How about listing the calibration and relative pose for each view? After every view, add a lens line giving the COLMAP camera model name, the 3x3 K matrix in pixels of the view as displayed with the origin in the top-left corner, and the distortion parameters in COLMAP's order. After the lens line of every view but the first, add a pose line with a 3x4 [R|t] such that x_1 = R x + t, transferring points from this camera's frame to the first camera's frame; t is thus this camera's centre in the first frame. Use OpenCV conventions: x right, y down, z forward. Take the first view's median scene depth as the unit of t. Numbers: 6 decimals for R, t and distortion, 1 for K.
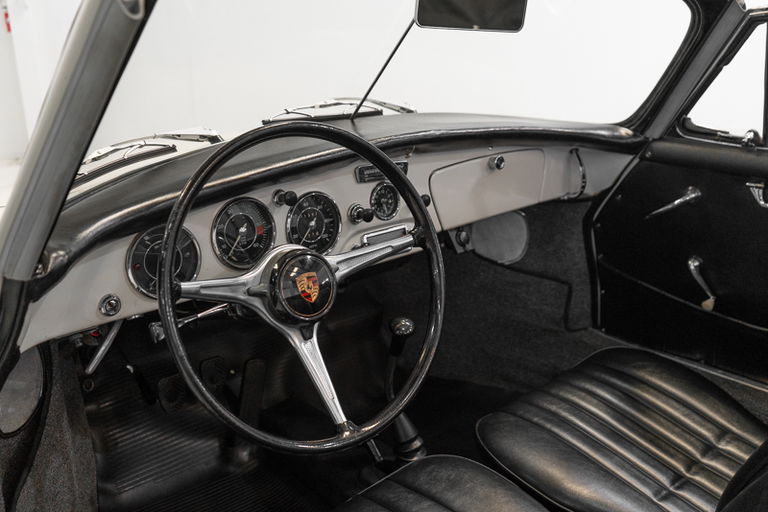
lens RADIAL K [[726.9, 0, 383.0], [0, 726.9, 255.2], [0, 0, 1]] dist [-0.054137, 0.000000]
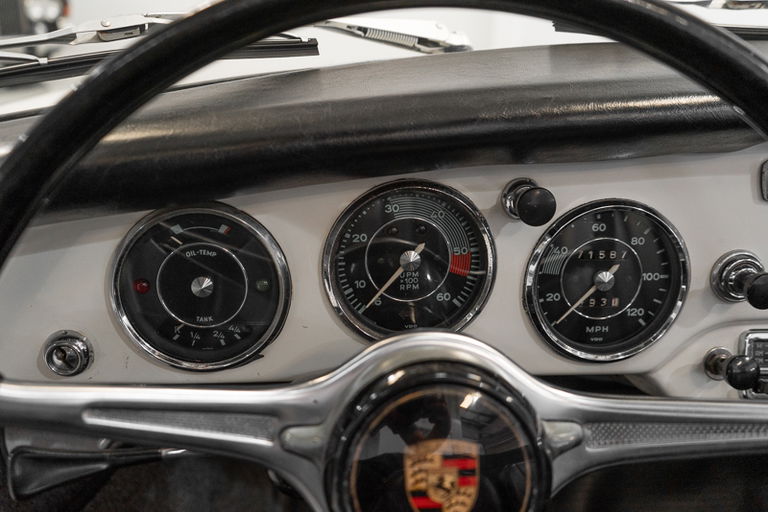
lens RADIAL K [[726.9, 0, 383.4], [0, 726.9, 251.6], [0, 0, 1]] dist [-0.054137, 0.000000]
pose [[0.787941, 0.237137, -0.568256, 0.033726], [-0.216480, 0.970637, 0.104883, -0.076957], [0.576442, 0.040375, 0.816140, 0.629117]]
